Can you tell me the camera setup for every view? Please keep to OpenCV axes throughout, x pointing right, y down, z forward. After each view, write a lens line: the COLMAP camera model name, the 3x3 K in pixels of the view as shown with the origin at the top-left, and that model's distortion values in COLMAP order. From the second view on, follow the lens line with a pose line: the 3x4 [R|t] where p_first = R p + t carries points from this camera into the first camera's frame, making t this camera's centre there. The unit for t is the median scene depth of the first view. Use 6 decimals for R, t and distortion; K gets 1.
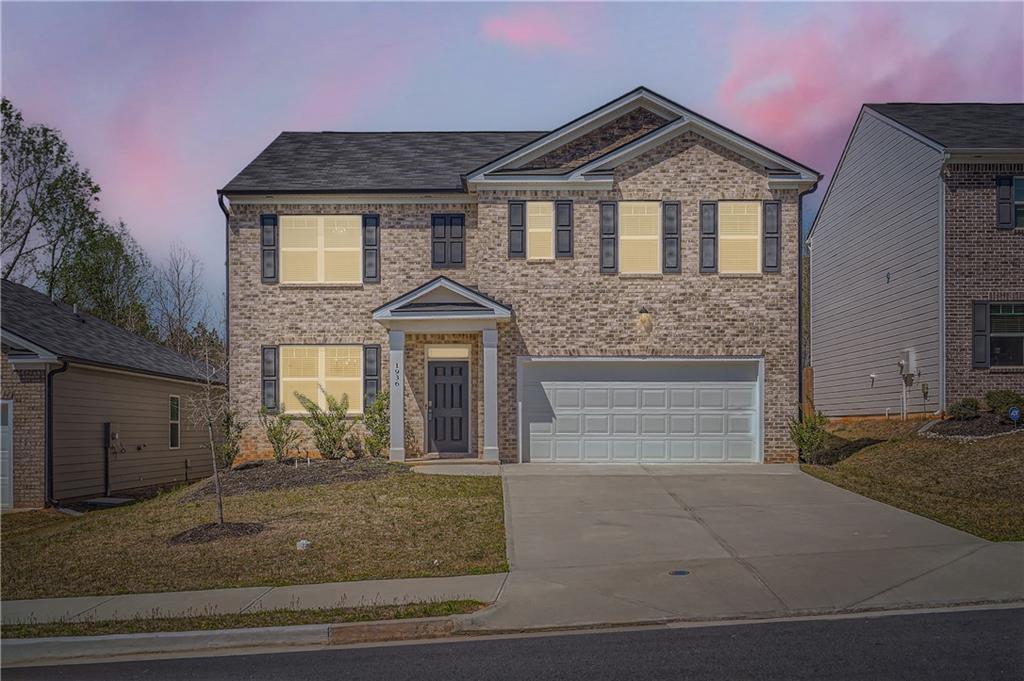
lens RADIAL K [[1025.1, 0, 512.0], [0, 1025.1, 340.5], [0, 0, 1]] dist [0.001119, 0.001178]
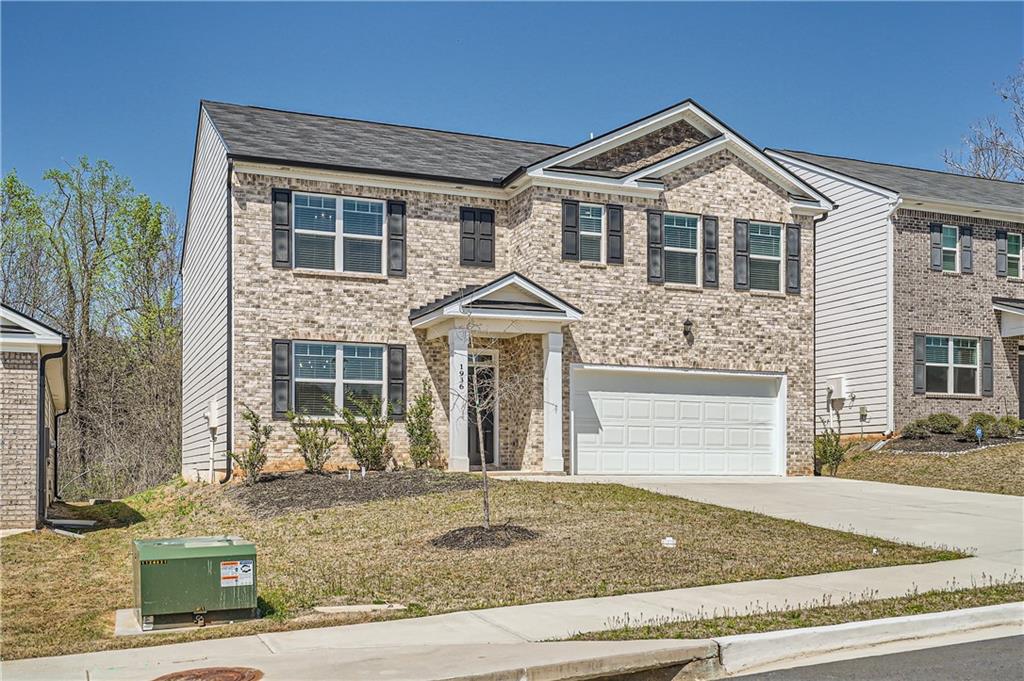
lens RADIAL K [[1039.7, 0, 512.0], [0, 1039.7, 374.4], [0, 0, 1]] dist [-0.000459, -0.000843]
pose [[0.929678, 0.039117, 0.366291, -0.393979], [-0.036231, 0.999235, -0.014754, 0.041675], [-0.366588, 0.000446, 0.930383, 0.119667]]
